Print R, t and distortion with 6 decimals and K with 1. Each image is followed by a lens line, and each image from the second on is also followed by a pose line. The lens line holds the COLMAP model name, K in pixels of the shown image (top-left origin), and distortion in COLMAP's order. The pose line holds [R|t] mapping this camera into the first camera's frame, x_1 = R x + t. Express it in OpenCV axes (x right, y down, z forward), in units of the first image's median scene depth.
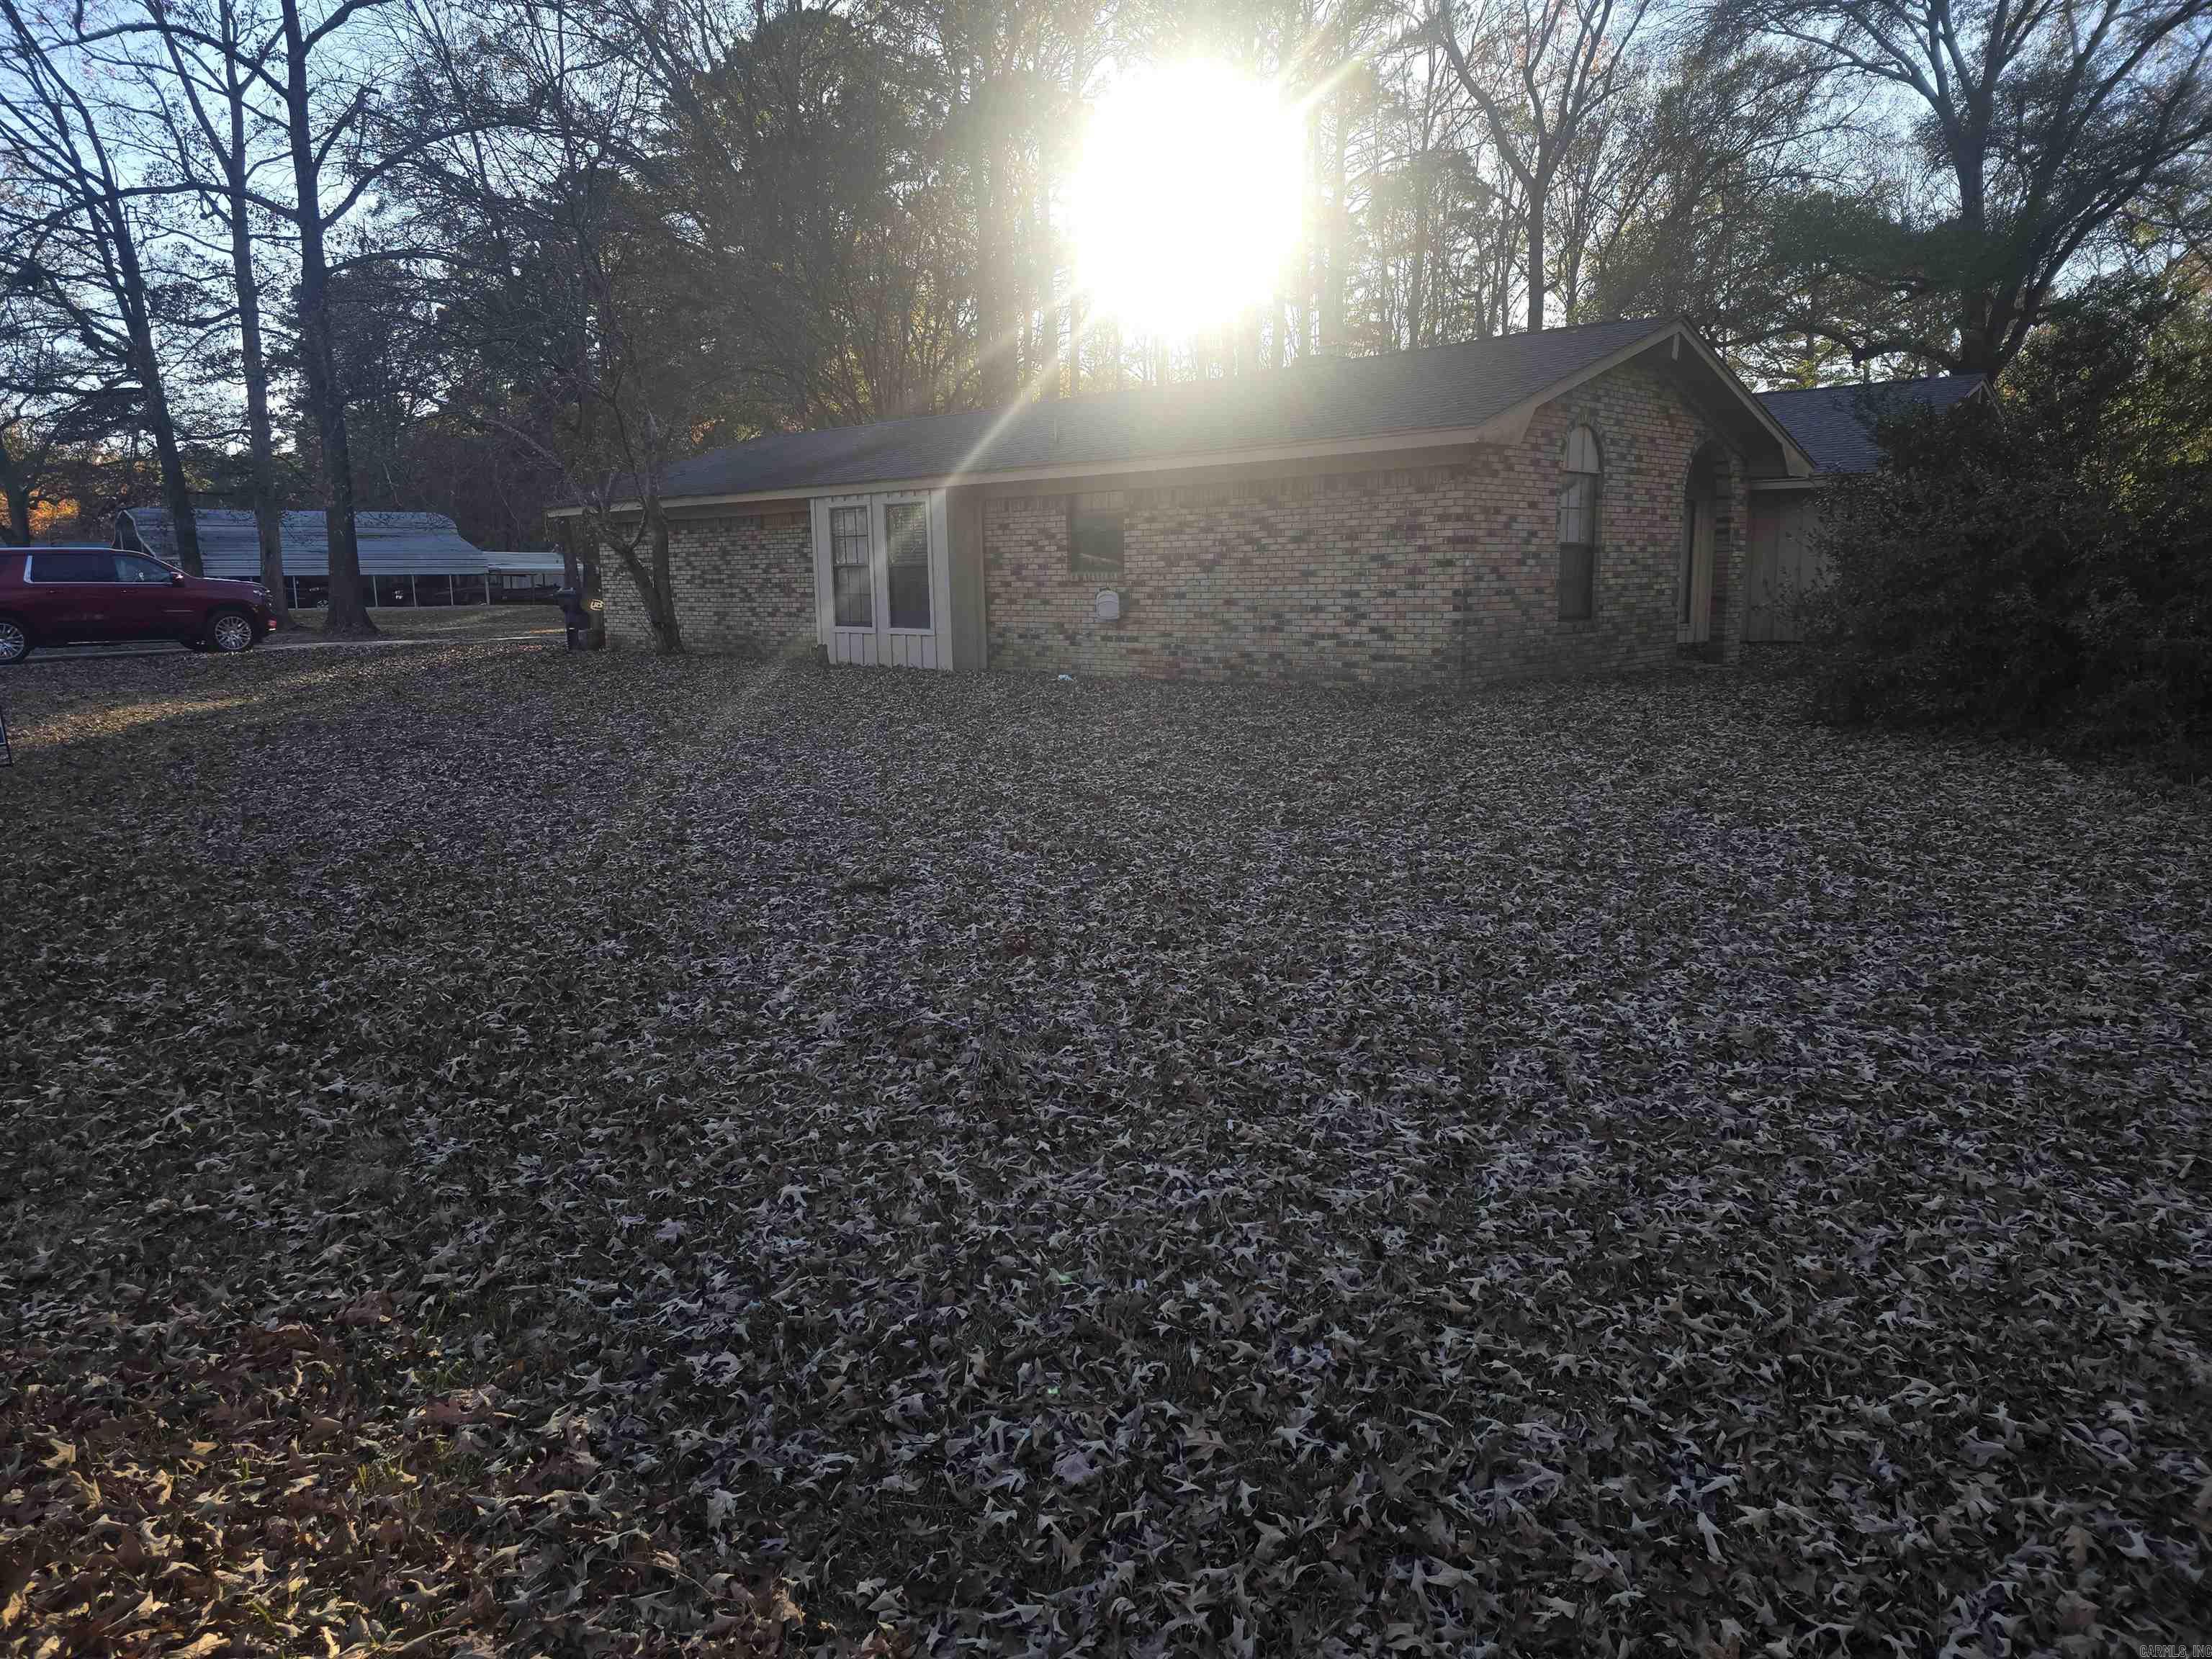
lens RADIAL K [[1512.0, 0, 1106.0], [0, 1512.0, 829.5], [0, 0, 1]] dist [0.004519, -0.000301]
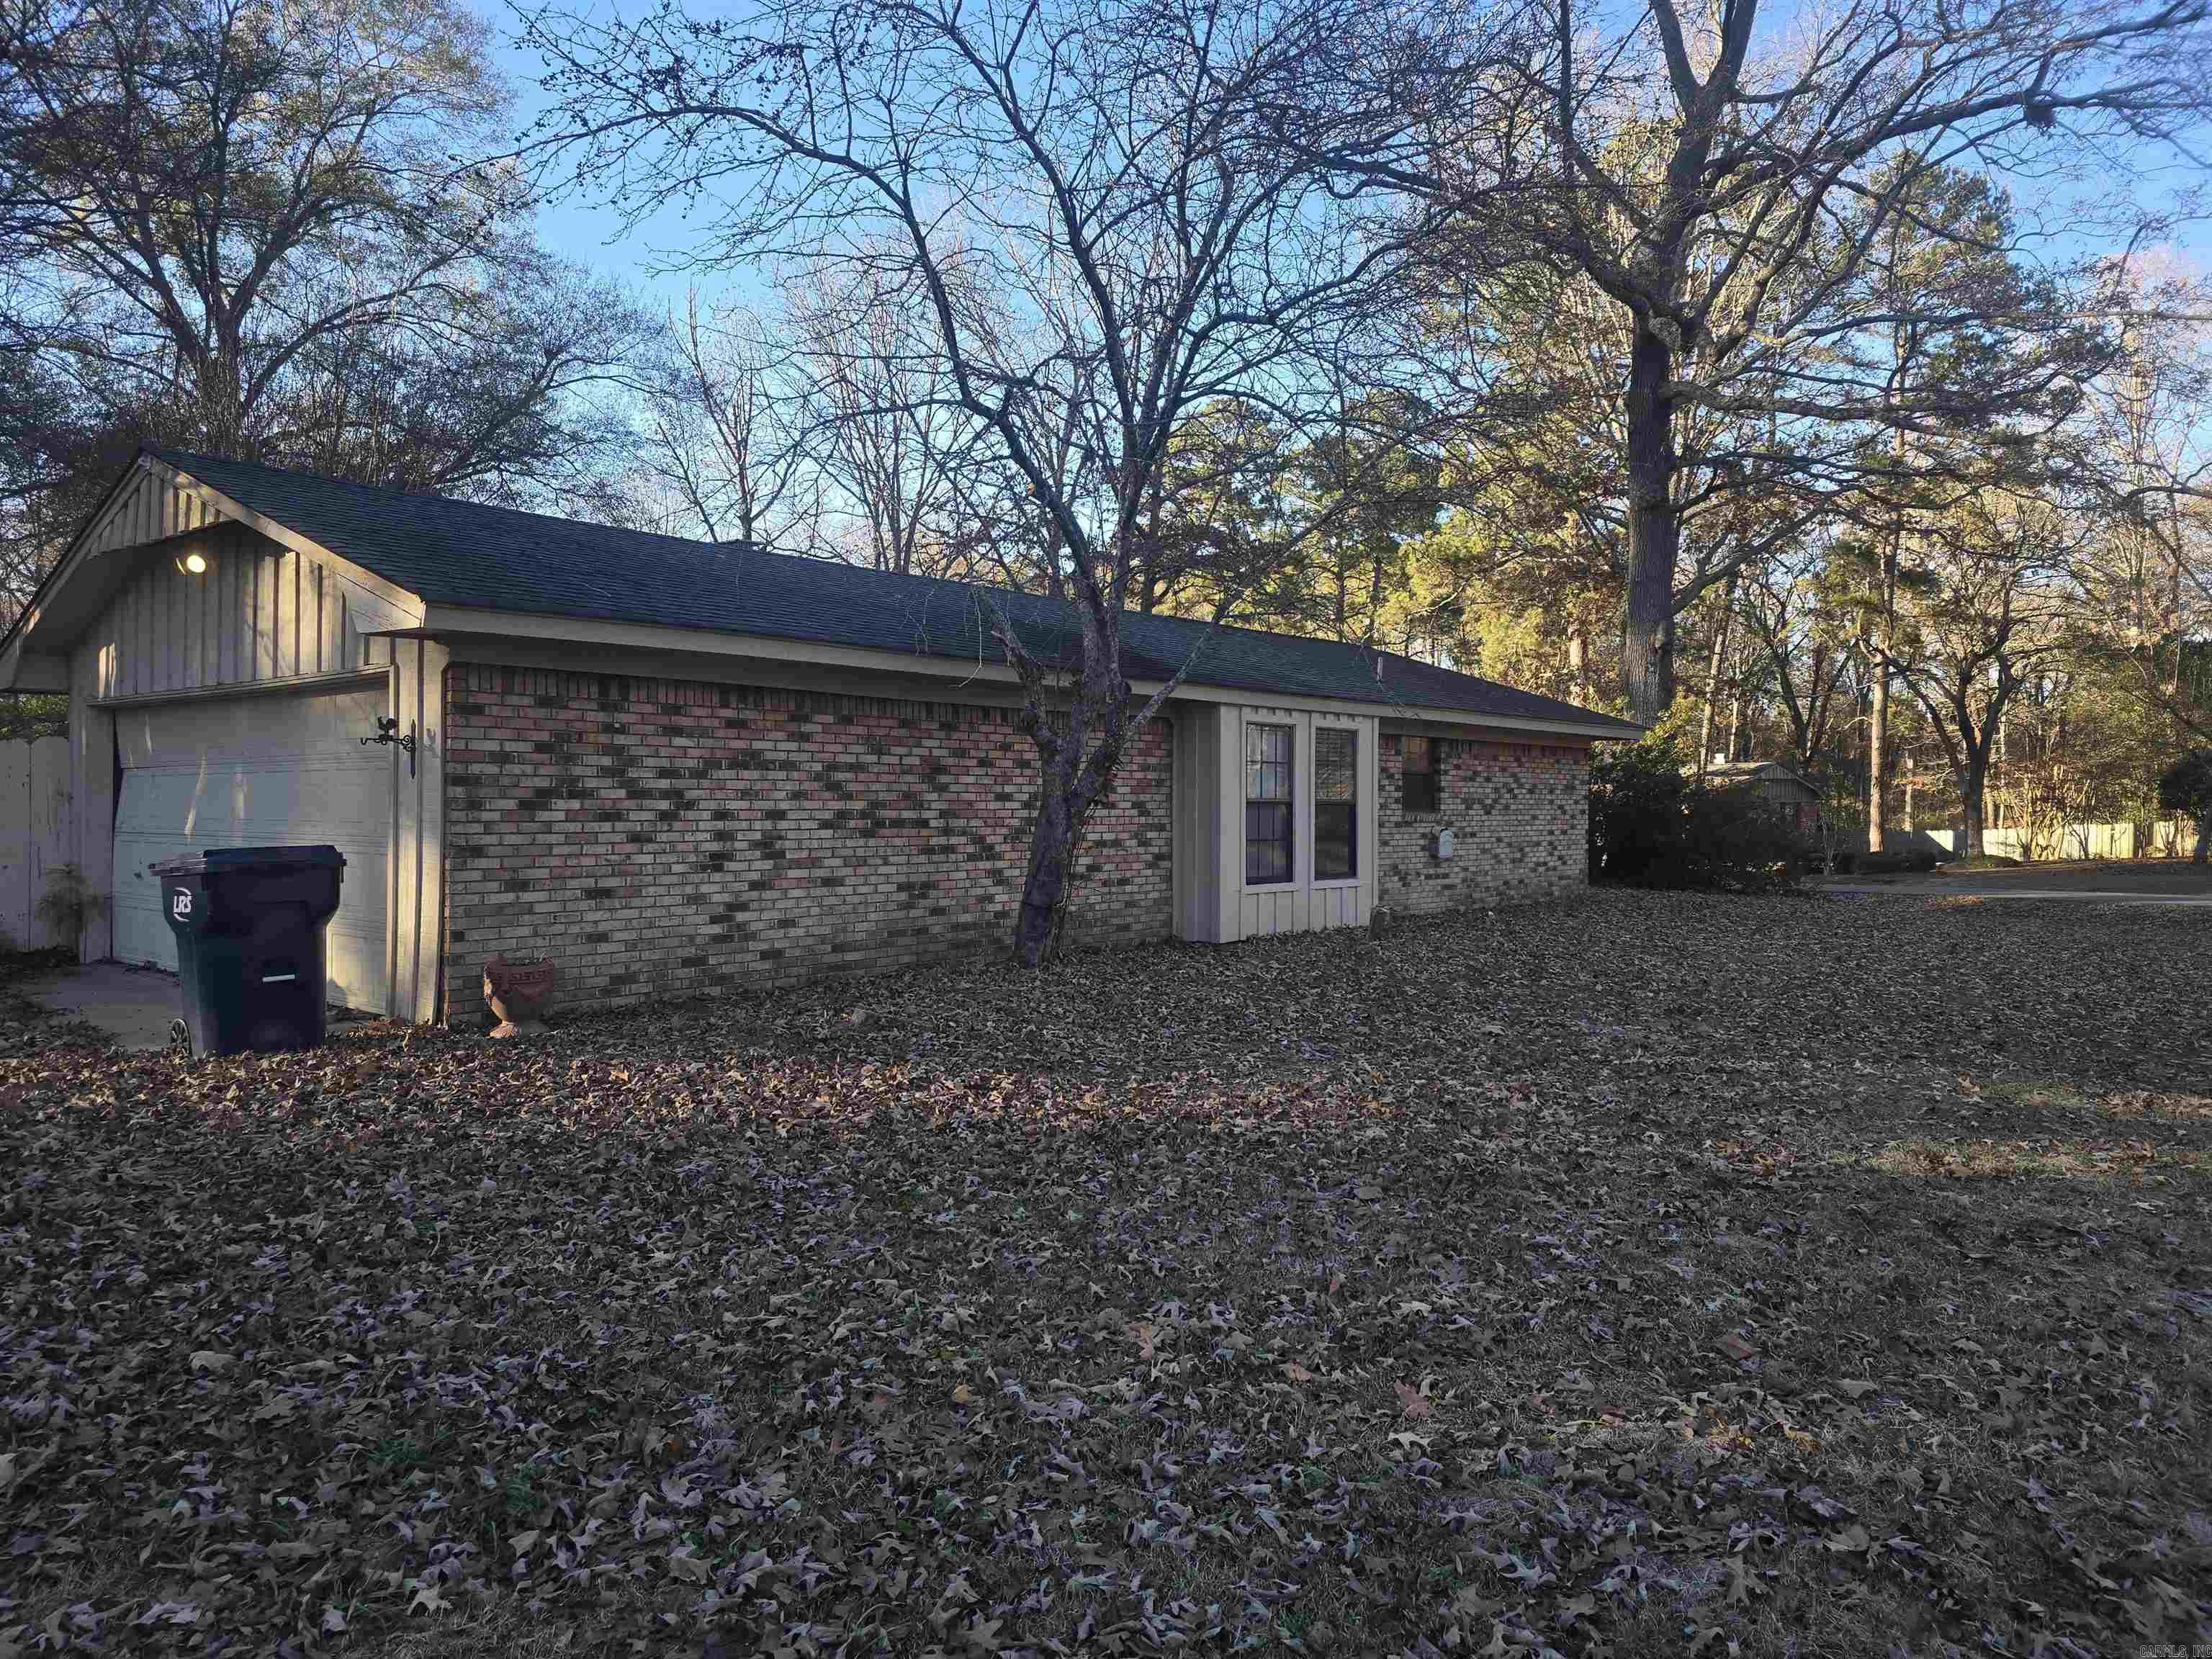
lens RADIAL K [[1512.0, 0, 1106.0], [0, 1512.0, 829.5], [0, 0, 1]] dist [0.004519, -0.000301]
pose [[-0.074464, -0.009138, 0.997182, -0.911663], [0.157958, 0.987226, 0.020842, -0.192746], [-0.984634, 0.159065, -0.072070, 1.154841]]
